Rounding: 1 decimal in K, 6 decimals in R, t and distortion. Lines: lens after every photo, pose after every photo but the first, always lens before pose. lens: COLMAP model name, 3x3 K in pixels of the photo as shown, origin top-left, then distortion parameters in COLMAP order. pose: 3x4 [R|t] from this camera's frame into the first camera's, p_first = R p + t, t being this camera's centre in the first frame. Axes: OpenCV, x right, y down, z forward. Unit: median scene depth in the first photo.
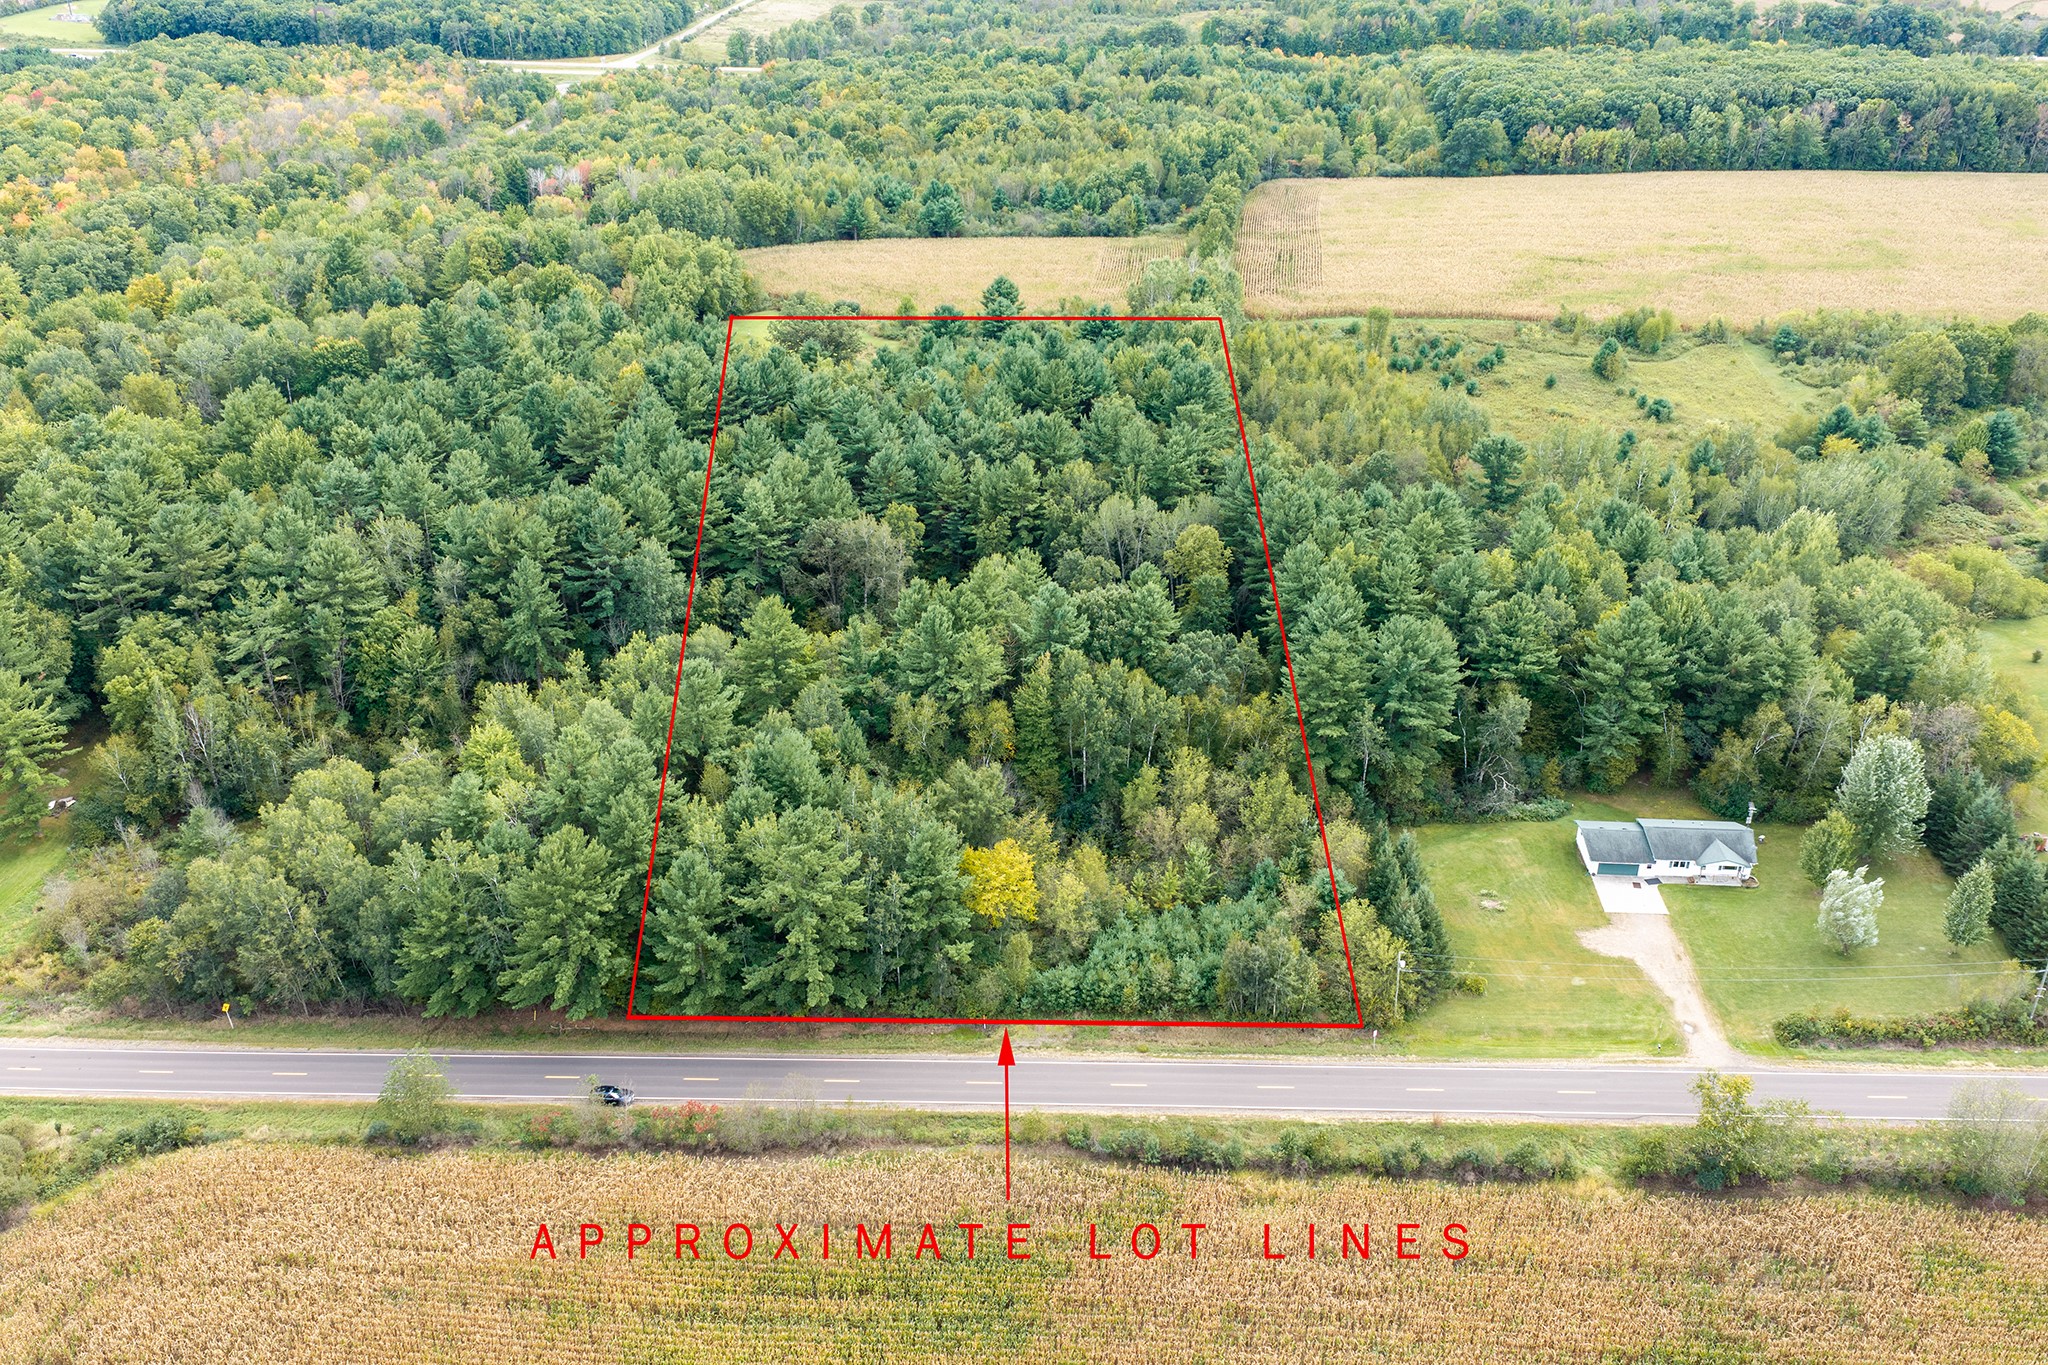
lens RADIAL K [[1671.0, 0, 1029.1], [0, 1671.0, 690.2], [0, 0, 1]] dist [0.018318, -0.028287]
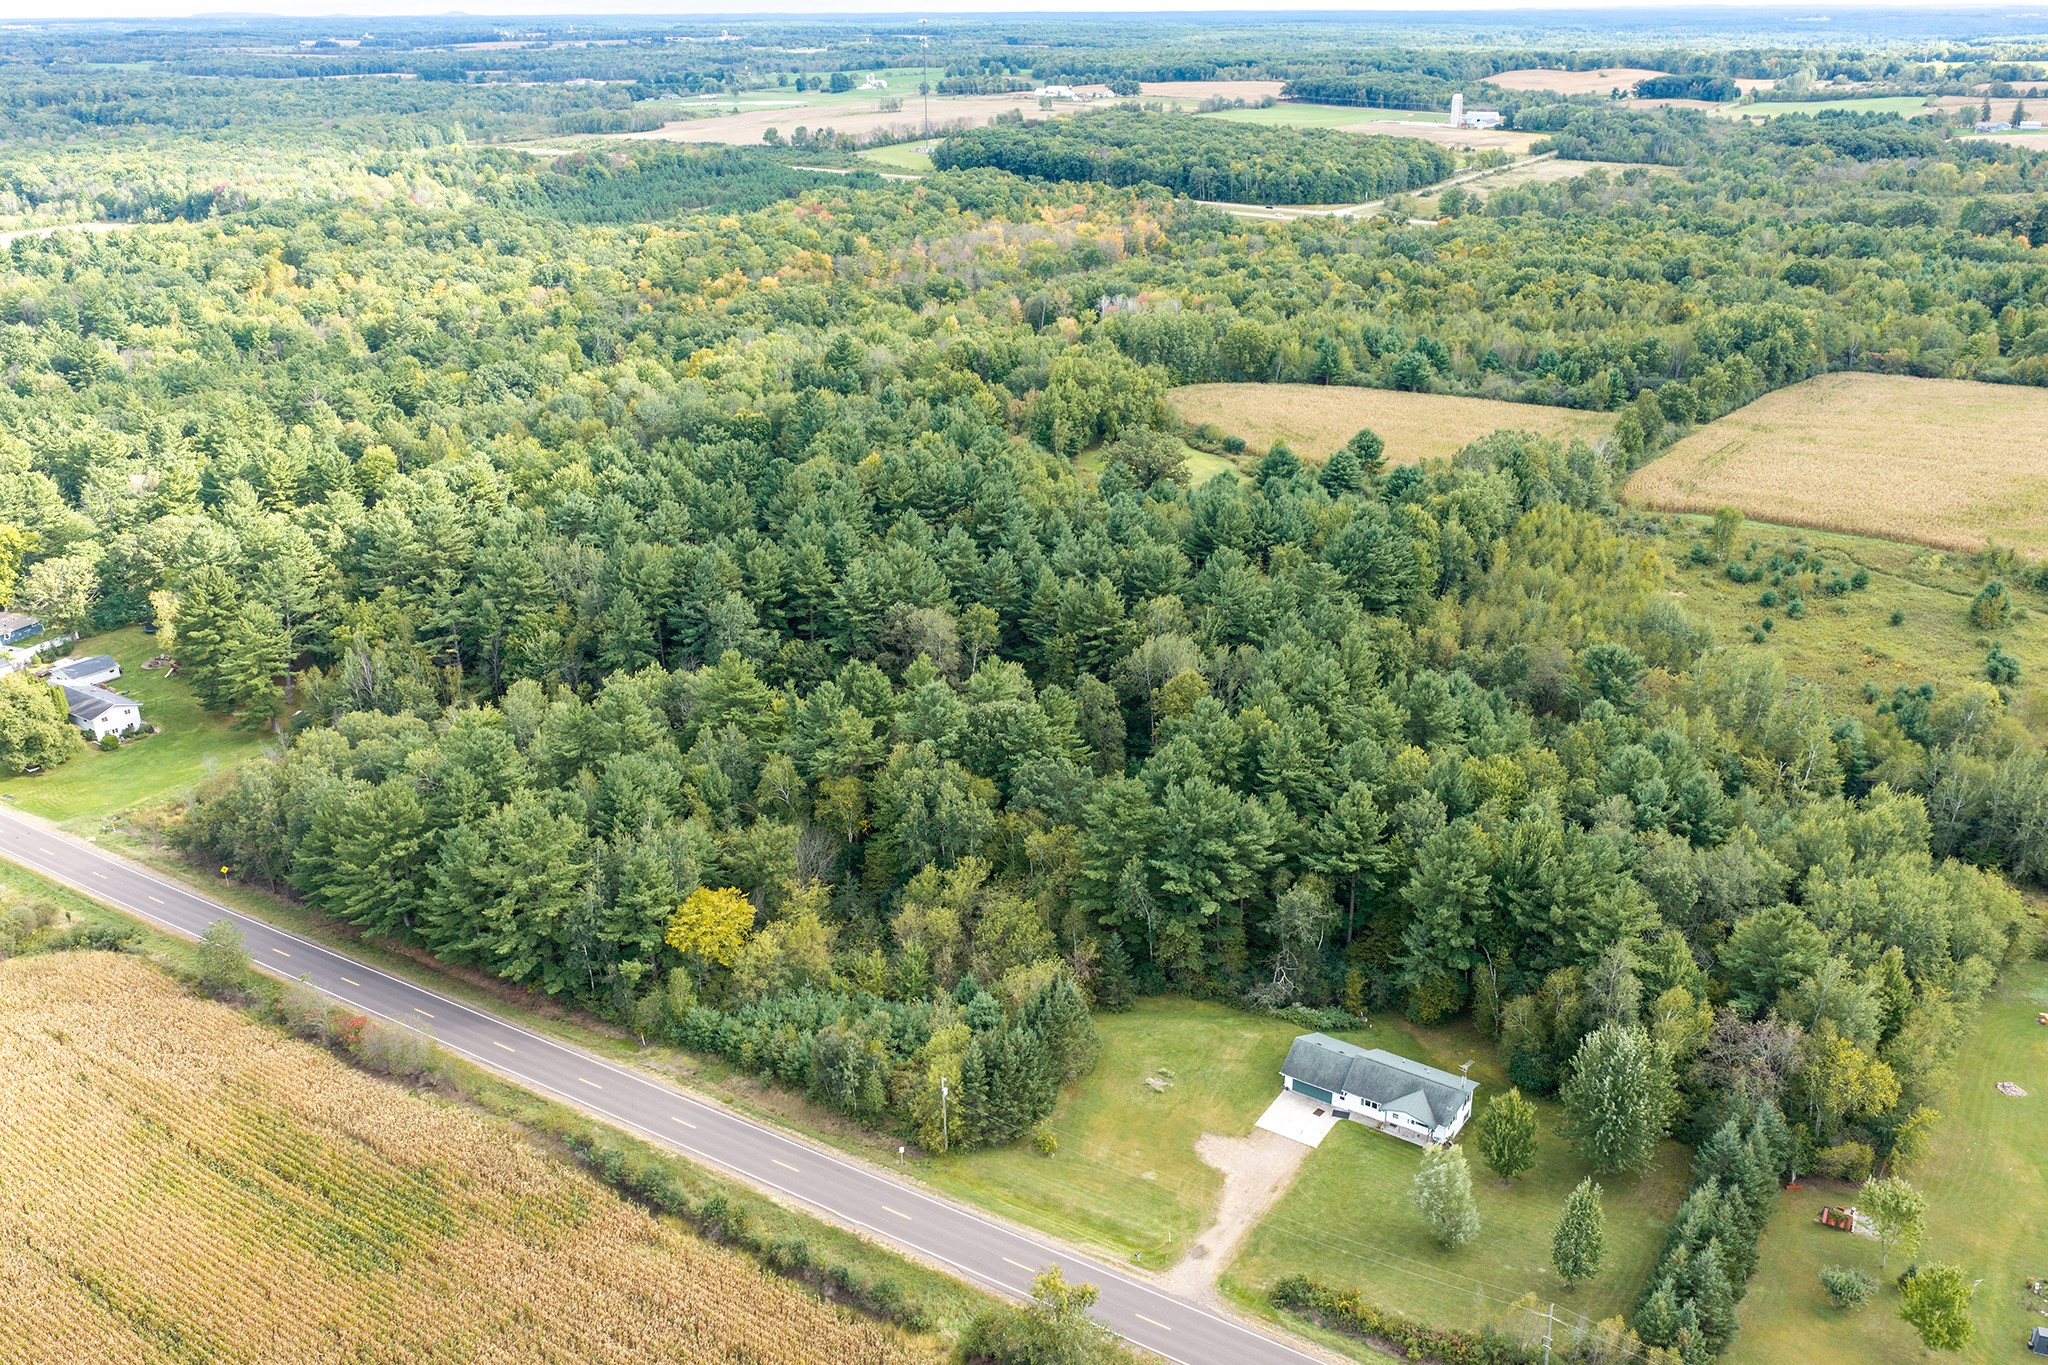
lens RADIAL K [[1671.0, 0, 1029.1], [0, 1671.0, 690.2], [0, 0, 1]] dist [0.018318, -0.028287]
pose [[0.871059, 0.186157, -0.454535, 0.280907], [-0.222795, 0.974467, -0.027859, -0.022302], [0.437743, 0.125535, 0.890293, 0.041771]]
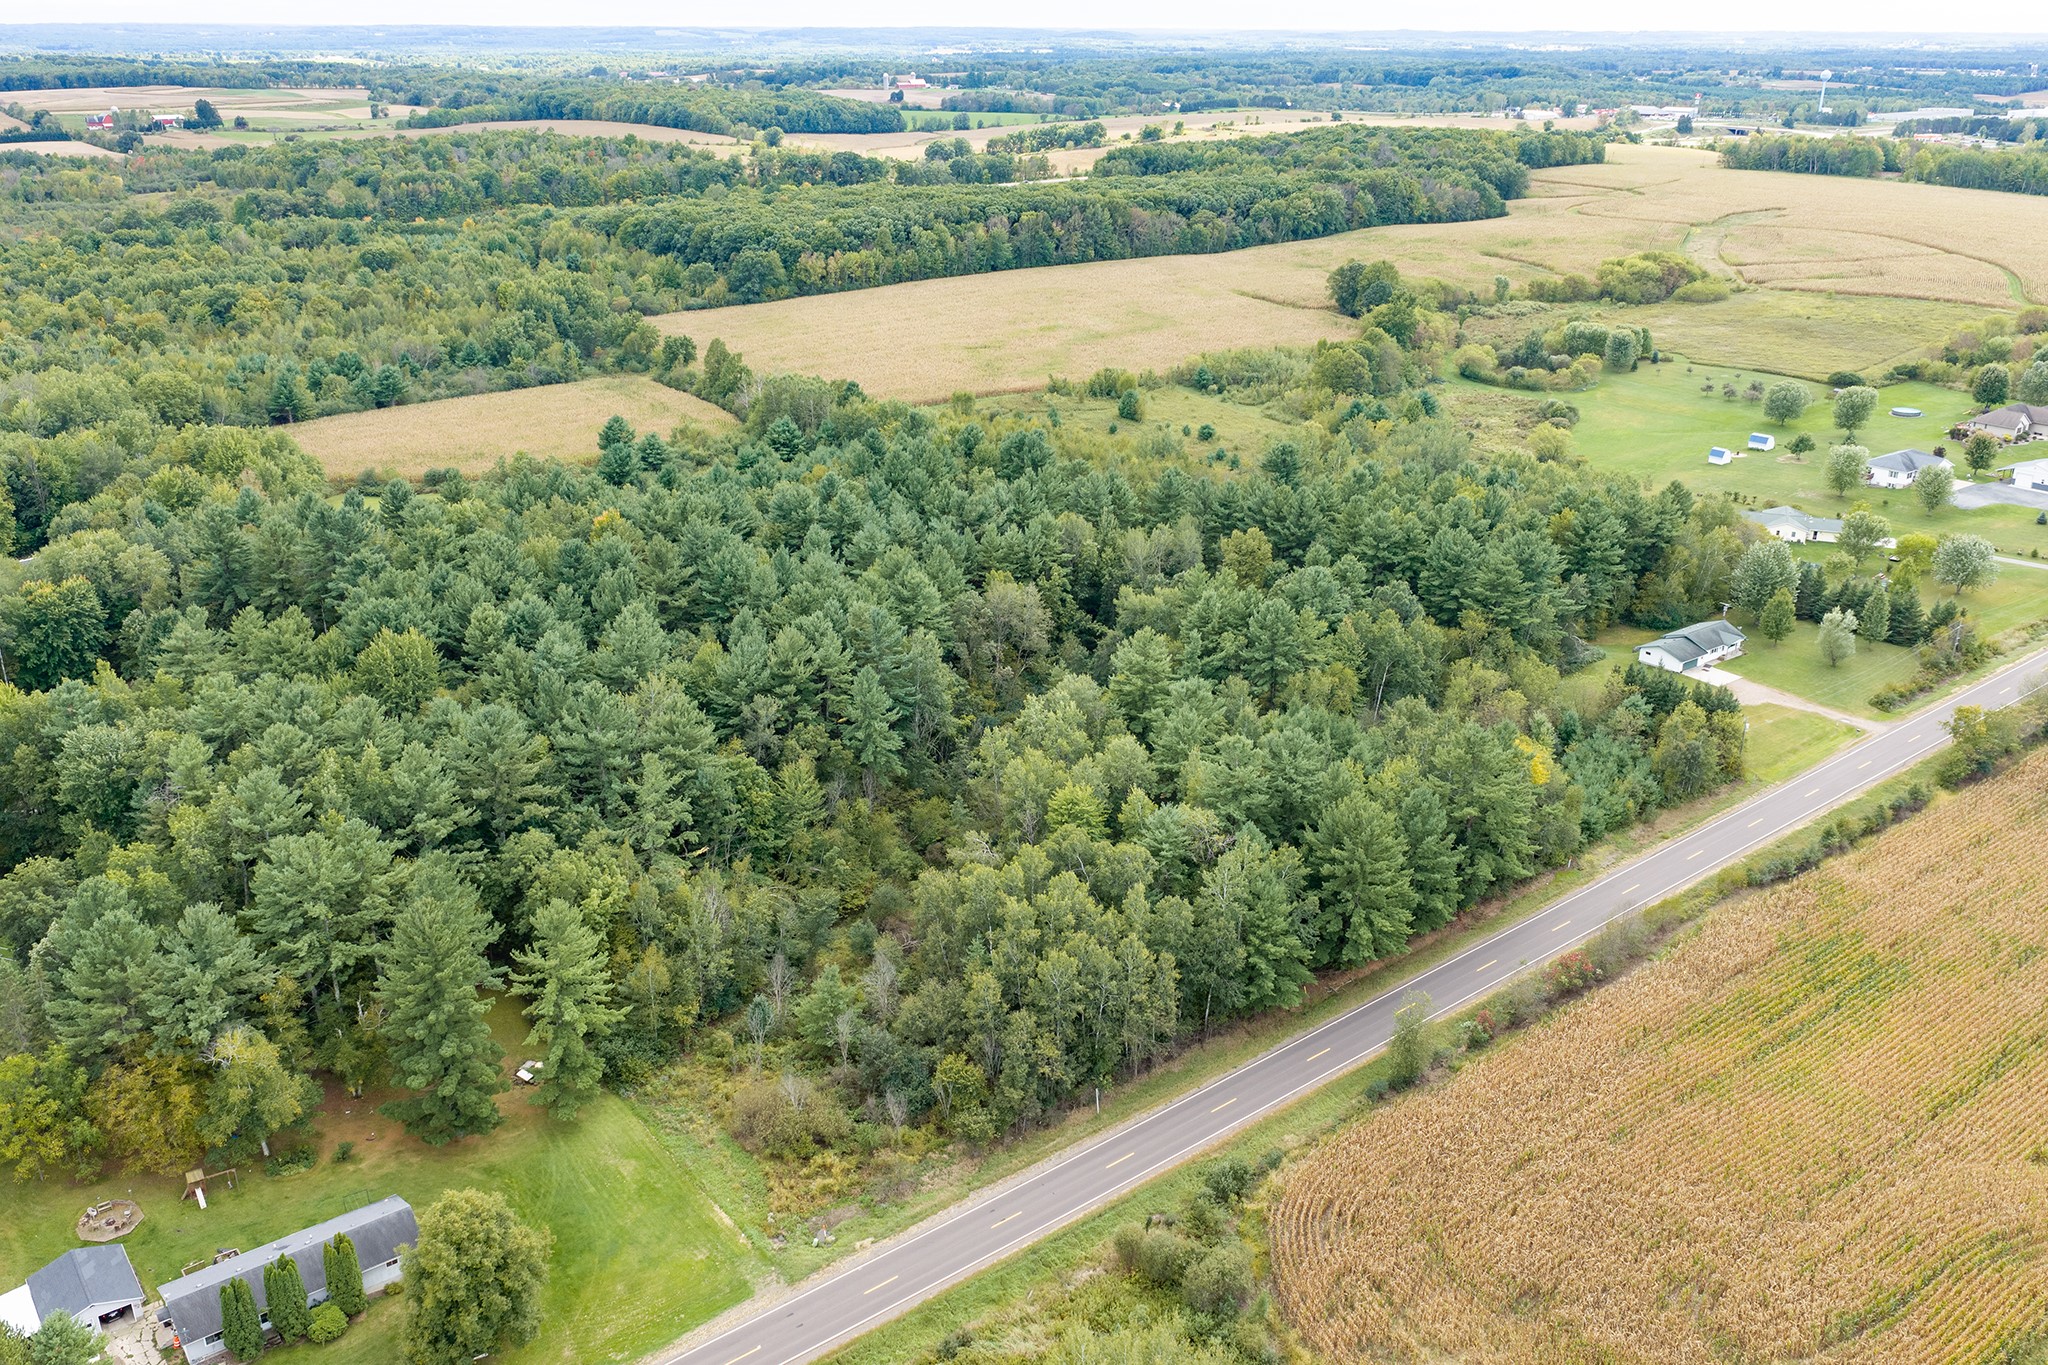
lens RADIAL K [[1671.0, 0, 1029.1], [0, 1671.0, 690.2], [0, 0, 1]] dist [0.018318, -0.028287]
pose [[0.749566, -0.237037, 0.618033, -0.472726], [0.293925, 0.955775, 0.010093, -0.026645], [-0.593093, 0.174090, 0.786087, 0.089962]]
